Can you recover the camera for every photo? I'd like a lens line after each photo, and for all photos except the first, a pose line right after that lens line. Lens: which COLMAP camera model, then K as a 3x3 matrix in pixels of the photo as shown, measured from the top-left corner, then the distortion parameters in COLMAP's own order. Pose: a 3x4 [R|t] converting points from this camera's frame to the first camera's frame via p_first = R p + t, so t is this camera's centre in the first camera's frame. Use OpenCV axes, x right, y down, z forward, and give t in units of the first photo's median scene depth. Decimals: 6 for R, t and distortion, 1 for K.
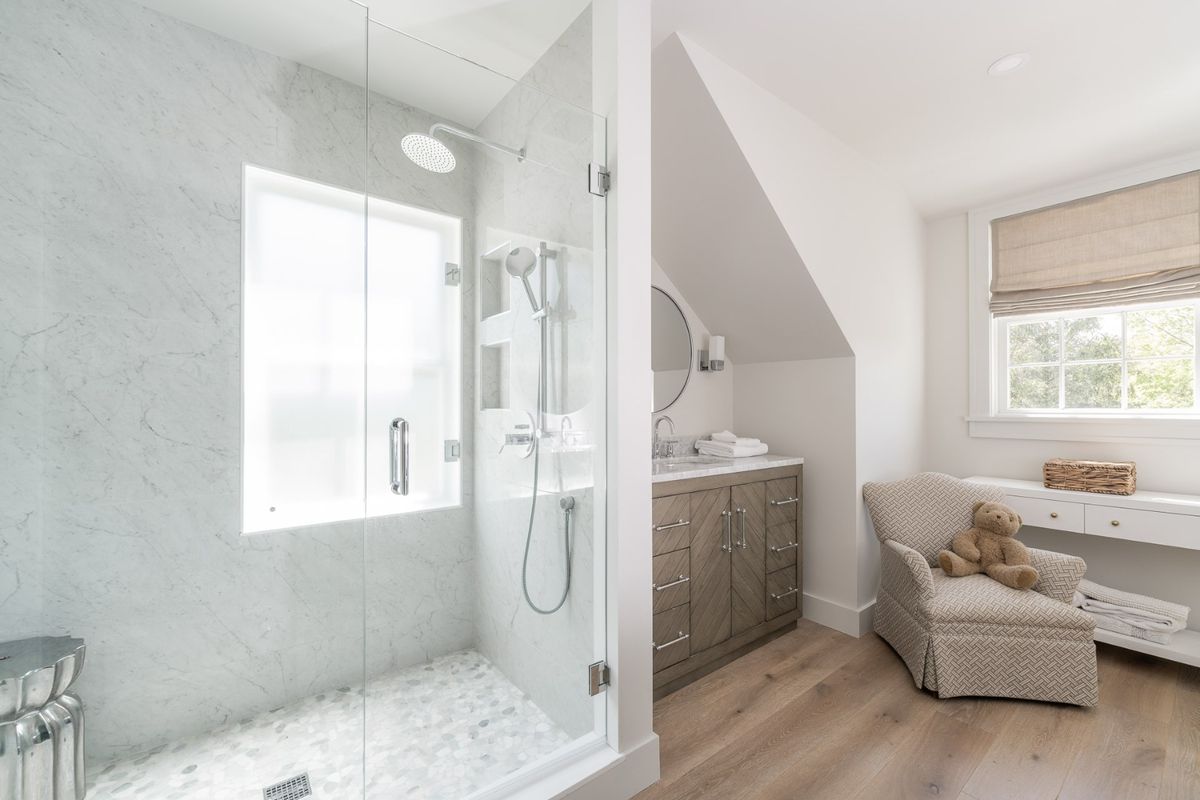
lens RADIAL K [[500.6, 0, 600.0], [0, 500.6, 400.0], [0, 0, 1]] dist [-0.000999, -0.000097]
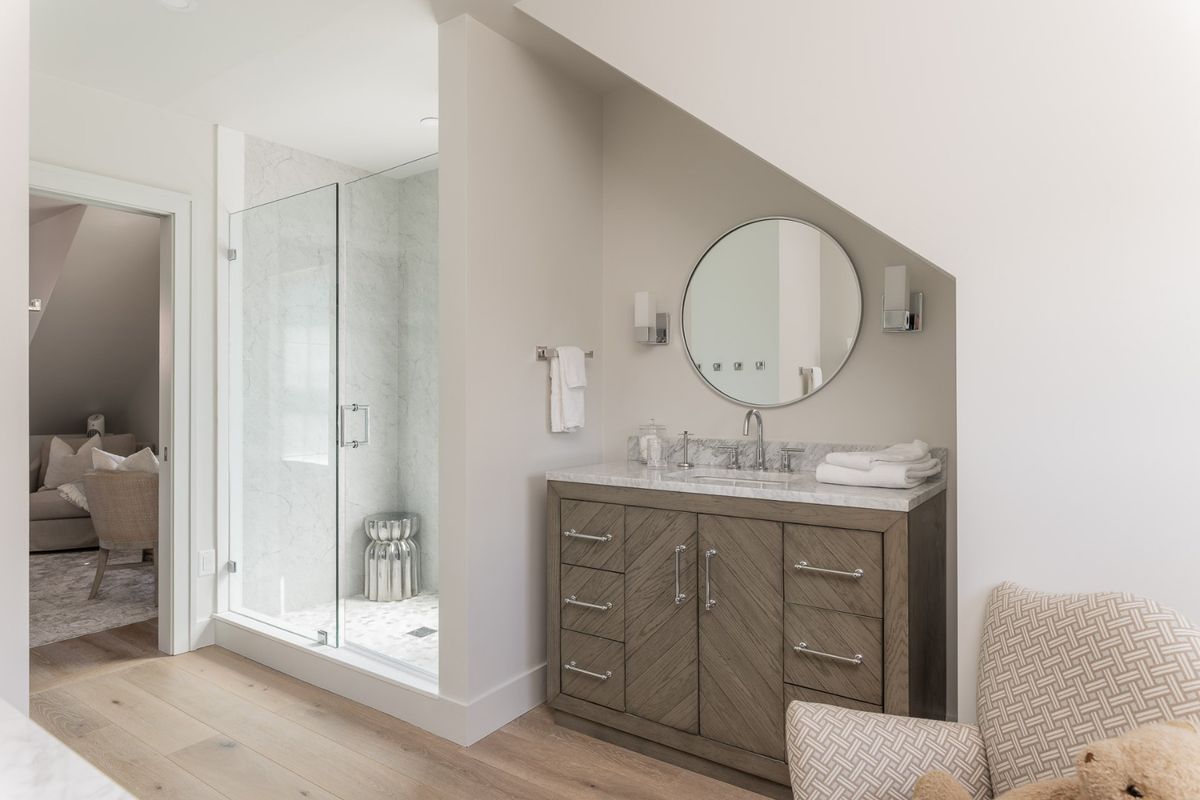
lens RADIAL K [[699.1, 0, 600.0], [0, 699.1, 400.0], [0, 0, 1]] dist [0.000739, -0.000450]
pose [[0.277285, -0.000415, -0.960788, 1.160876], [0.007357, 0.999972, 0.001691, 0.016229], [0.960759, -0.007537, 0.277280, 0.621855]]
